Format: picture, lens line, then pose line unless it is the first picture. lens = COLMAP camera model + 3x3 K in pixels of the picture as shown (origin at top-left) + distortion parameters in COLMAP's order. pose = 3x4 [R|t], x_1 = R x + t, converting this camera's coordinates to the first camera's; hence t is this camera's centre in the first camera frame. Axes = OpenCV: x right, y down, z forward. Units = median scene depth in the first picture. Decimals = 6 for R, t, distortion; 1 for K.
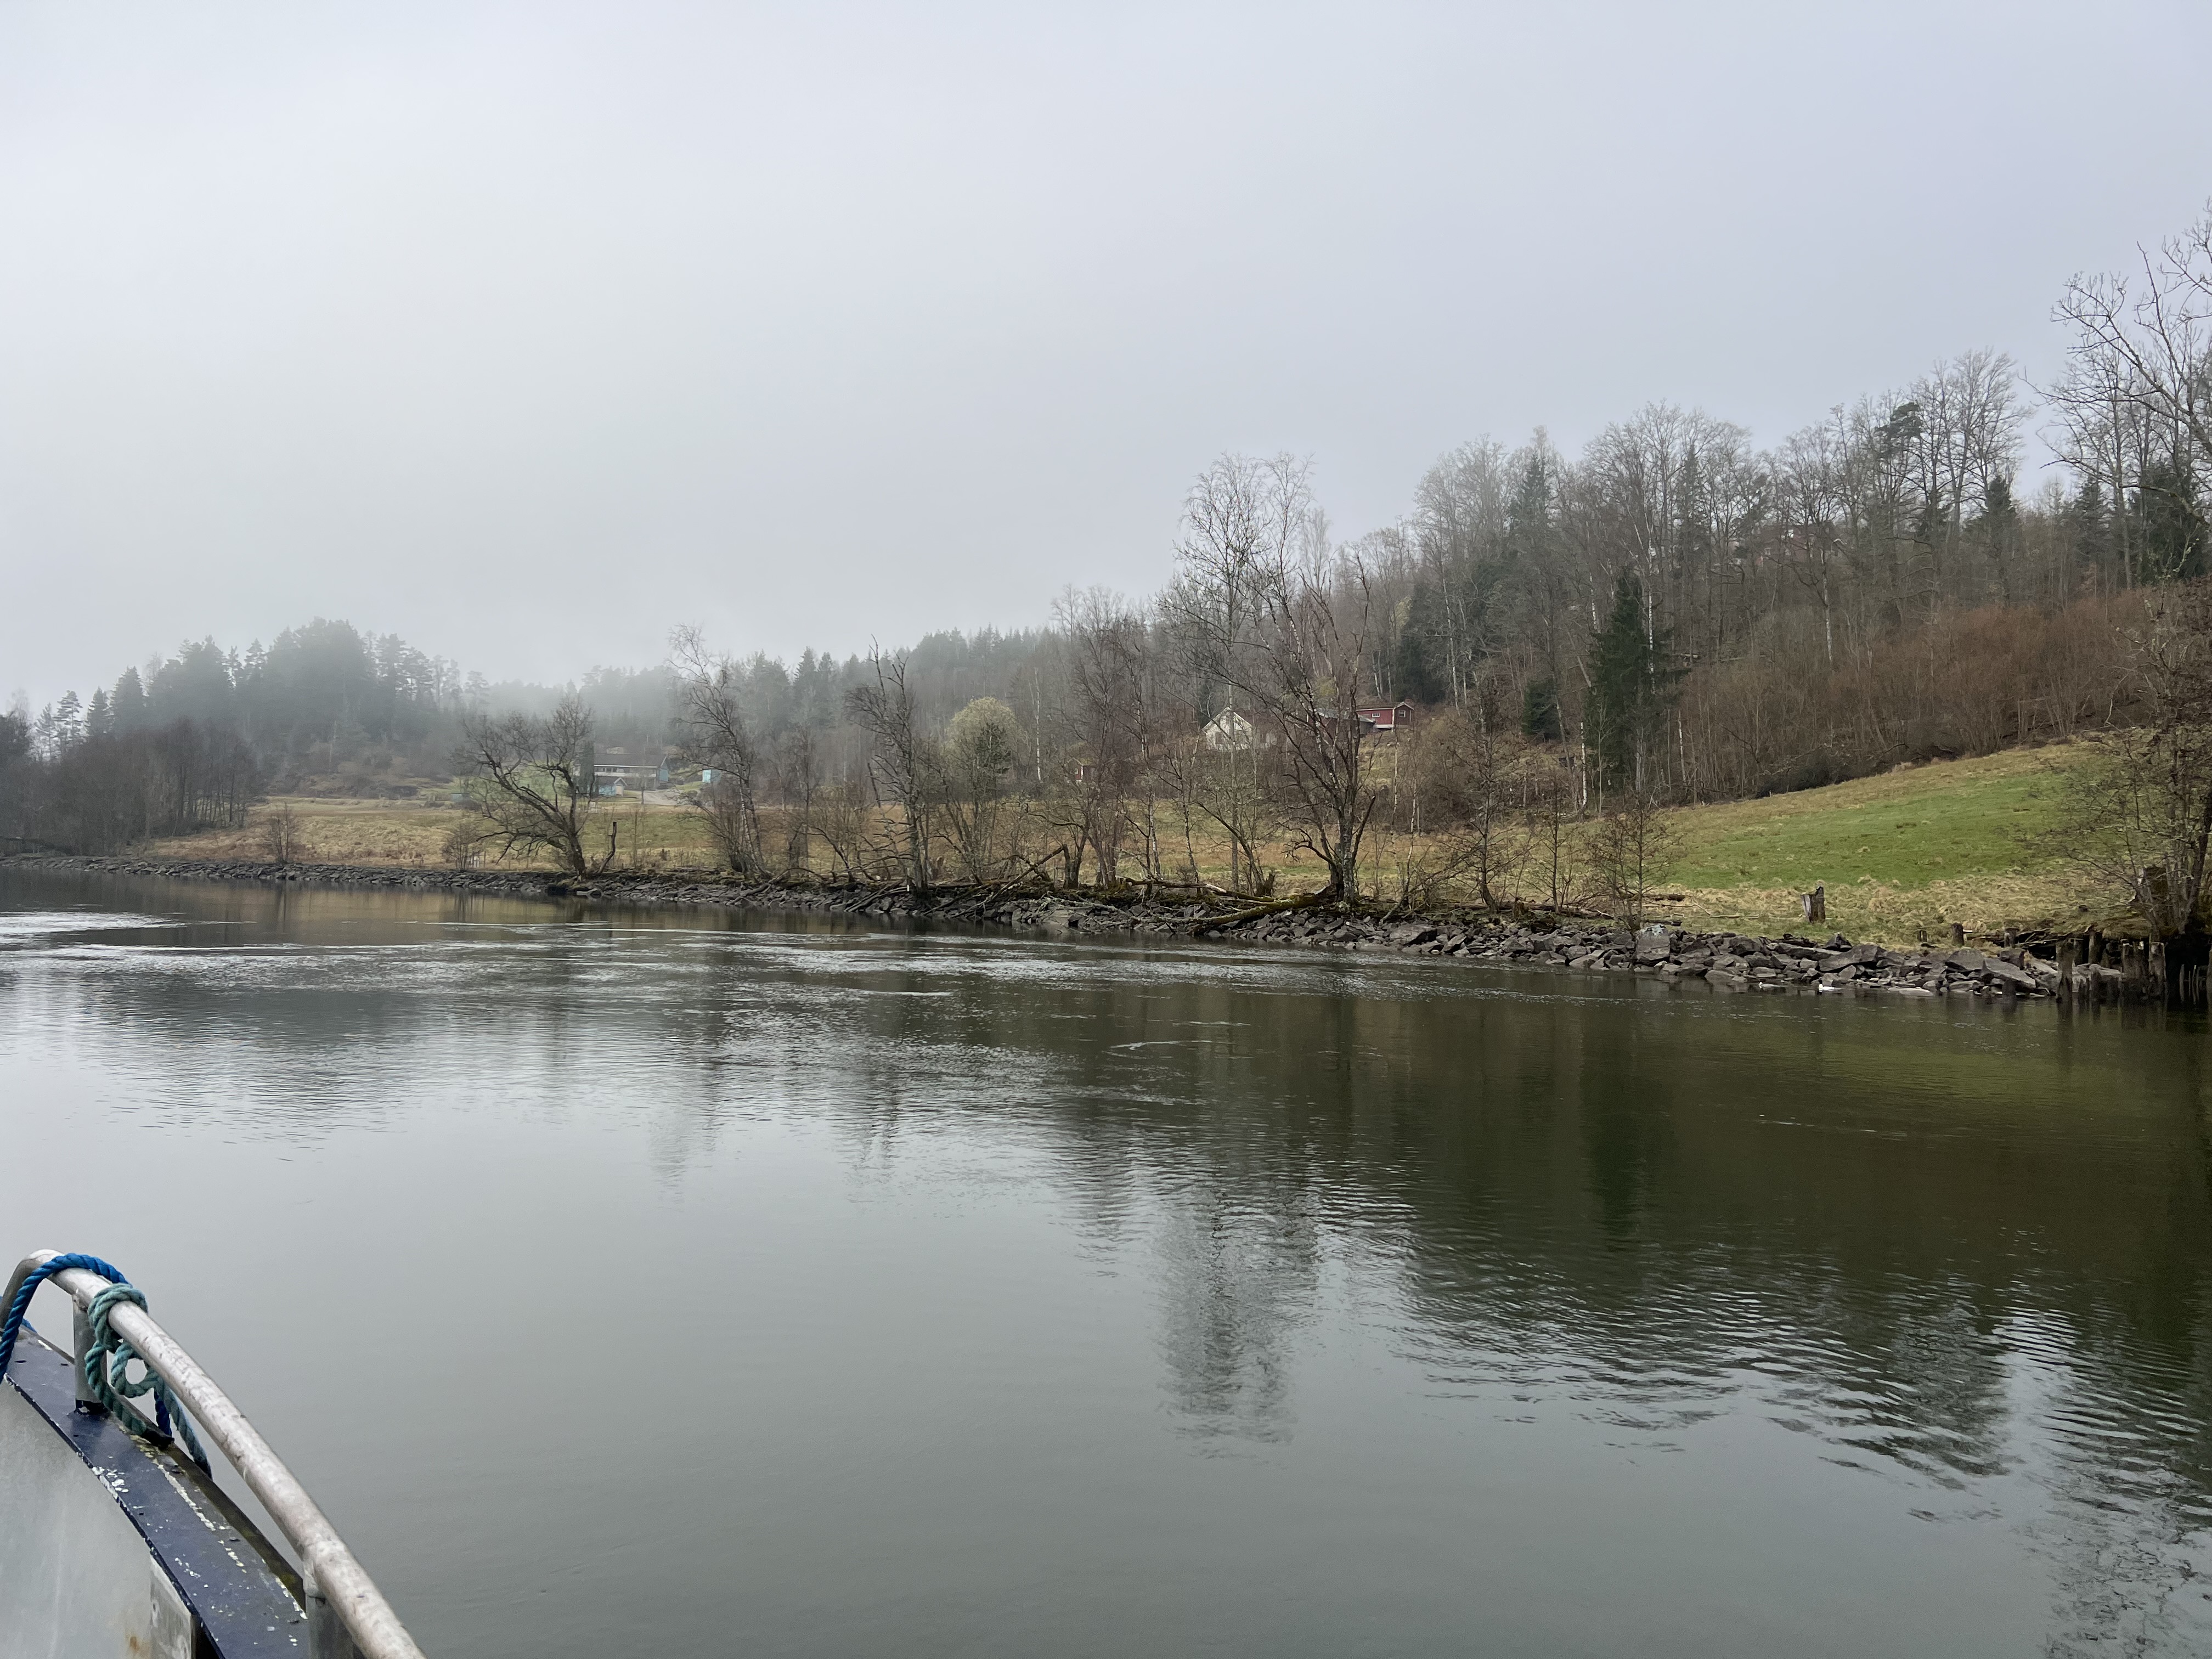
lens RADIAL K [[1636.4, 0, 1106.0], [0, 1636.4, 829.5], [0, 0, 1]] dist [0.082047, -0.082093]
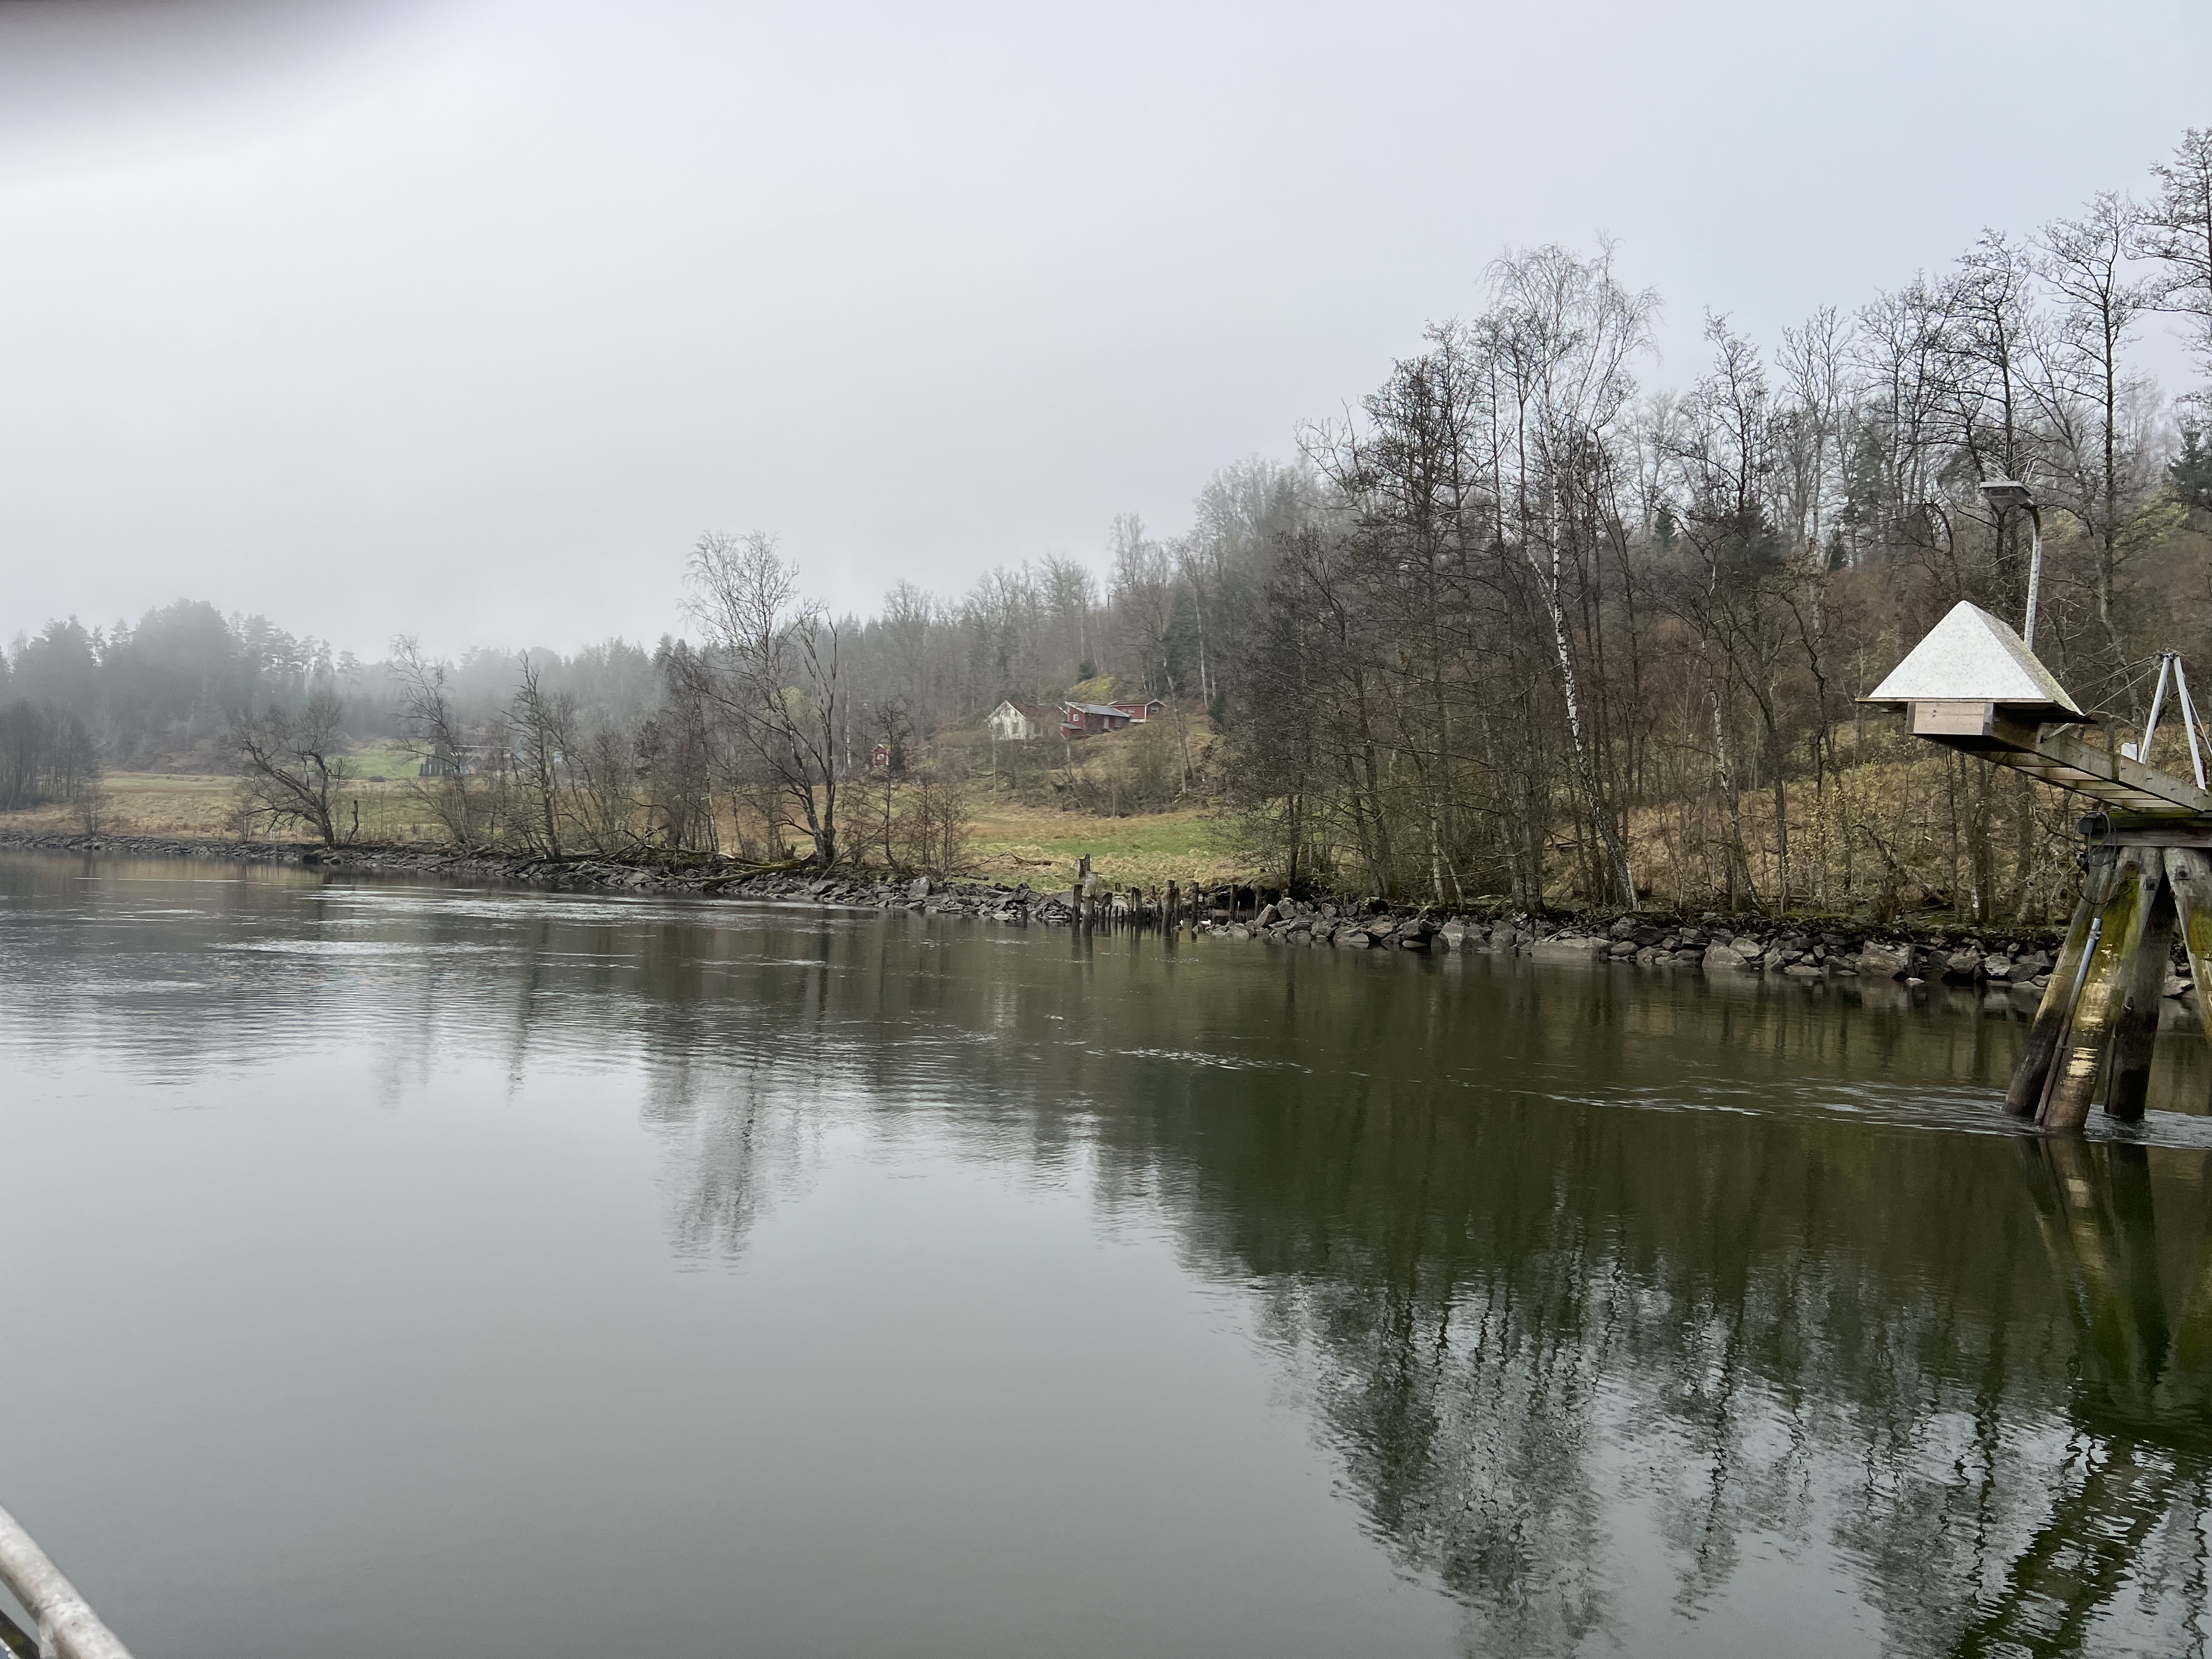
lens RADIAL K [[1636.7, 0, 1106.0], [0, 1636.7, 829.5], [0, 0, 1]] dist [0.041927, -0.007932]
pose [[0.998884, 0.007783, 0.046580, 0.132616], [-0.008289, 0.999909, 0.010680, -0.000583], [-0.046492, -0.011054, 0.998857, -0.143165]]
